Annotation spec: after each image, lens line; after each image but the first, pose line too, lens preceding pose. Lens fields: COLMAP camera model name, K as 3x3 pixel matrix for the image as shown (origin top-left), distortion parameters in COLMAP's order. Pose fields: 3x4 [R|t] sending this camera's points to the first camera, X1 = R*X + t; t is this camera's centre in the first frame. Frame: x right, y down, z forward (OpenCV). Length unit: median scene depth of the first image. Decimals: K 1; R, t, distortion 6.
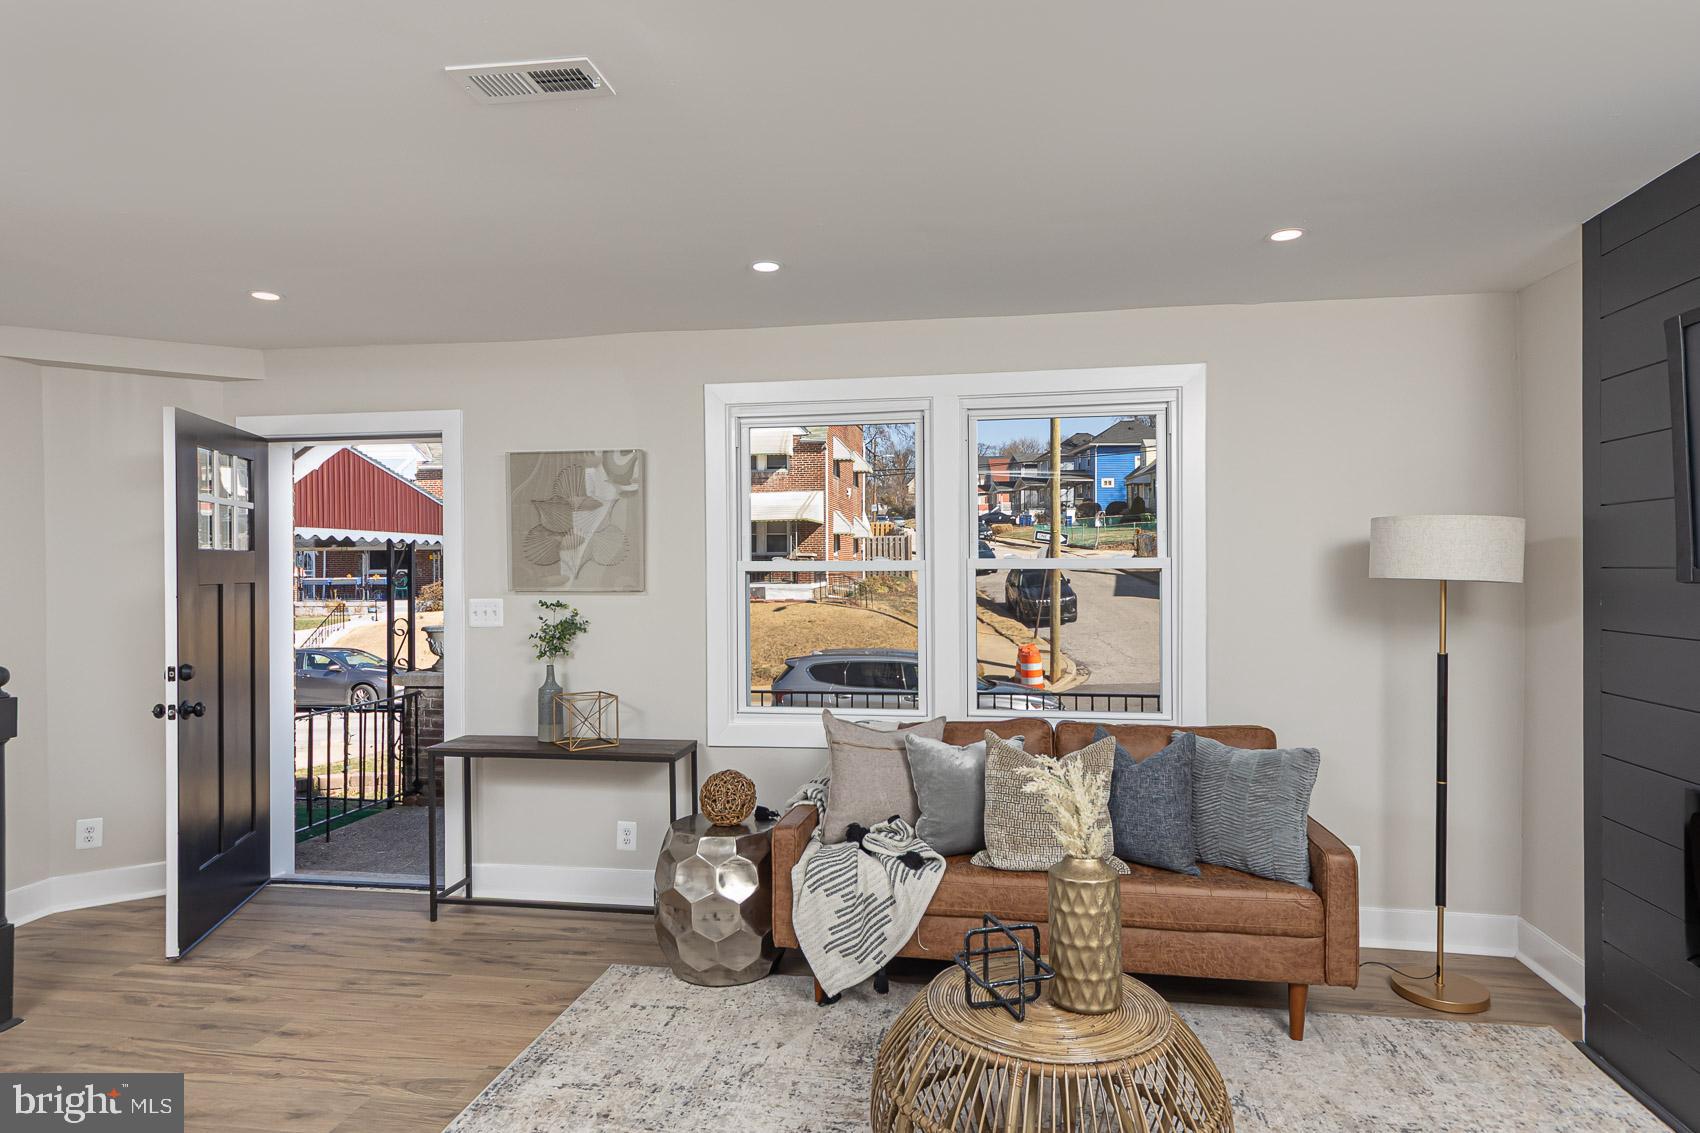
lens RADIAL K [[928.0, 0, 850.0], [0, 928.0, 566.5], [0, 0, 1]] dist [-0.000210, 0.000041]
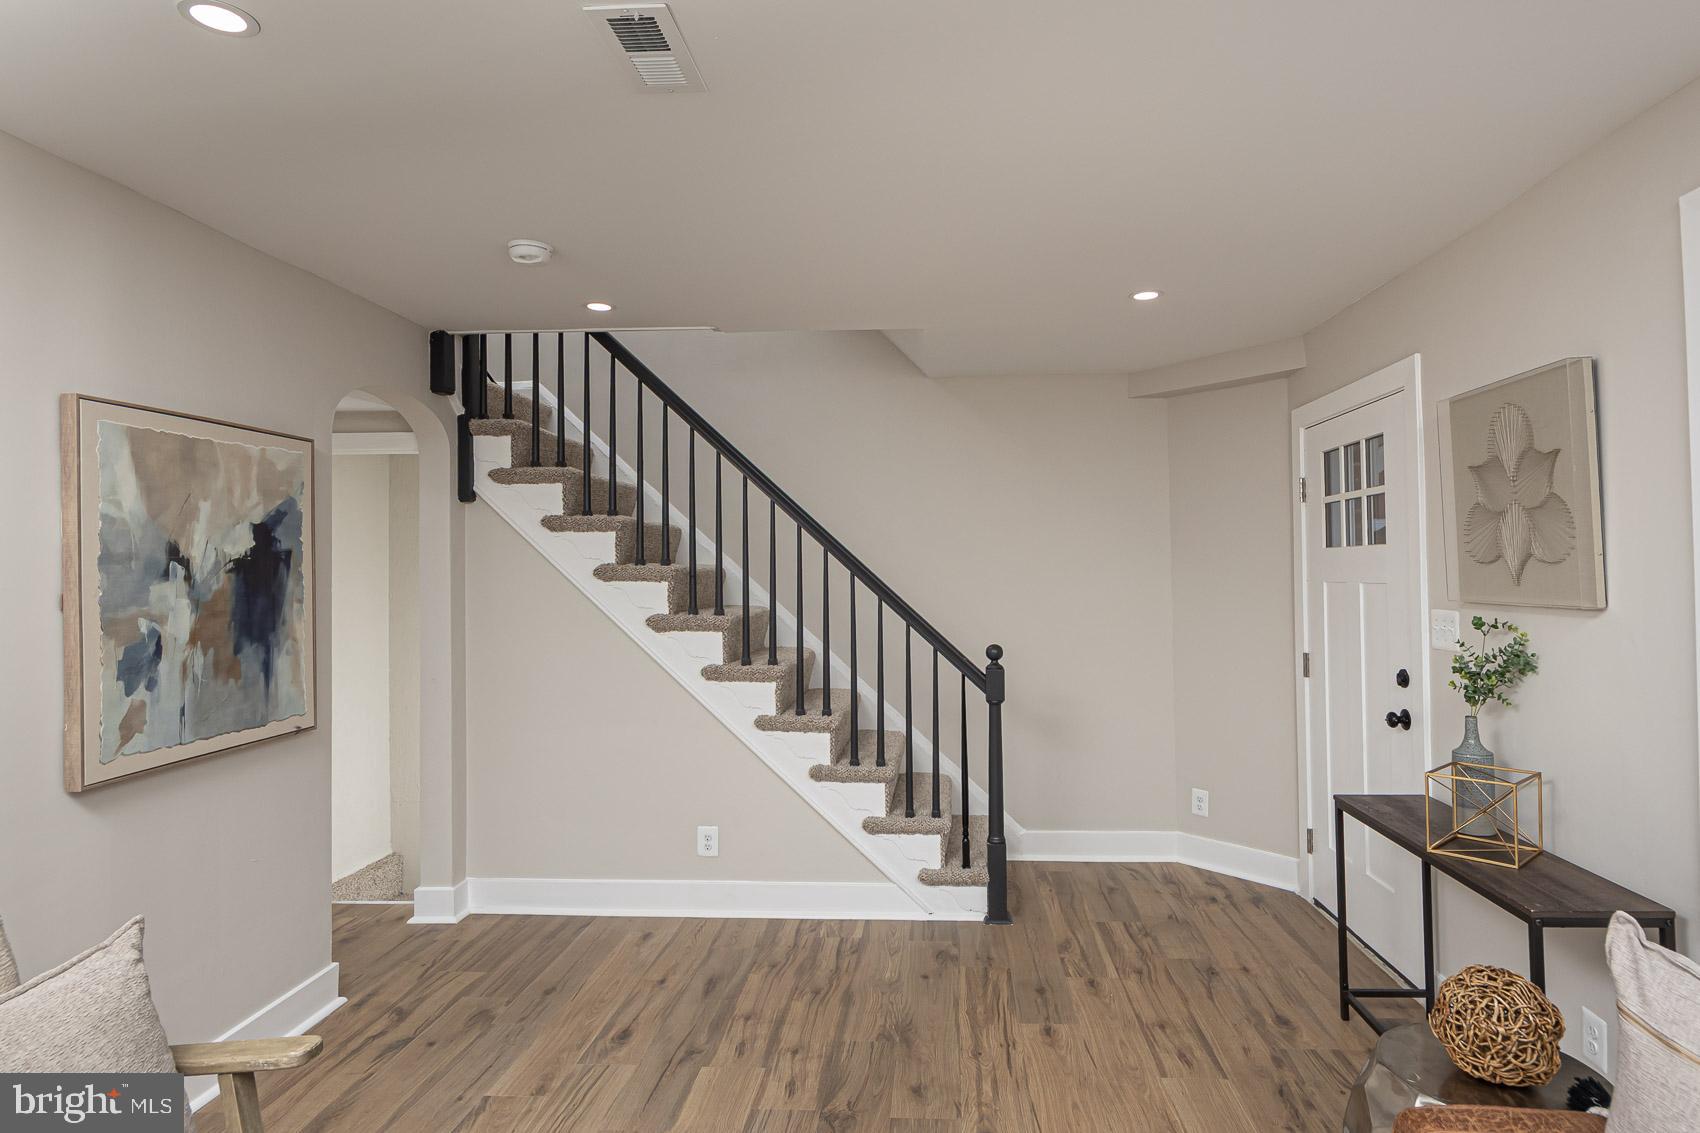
lens RADIAL K [[928.0, 0, 850.0], [0, 928.0, 566.5], [0, 0, 1]] dist [-0.000210, 0.000041]
pose [[0.117454, -0.000306, -0.993078, 0.299174], [0.013801, 0.999904, 0.001324, -0.006658], [0.992982, -0.013861, 0.117447, 0.537006]]
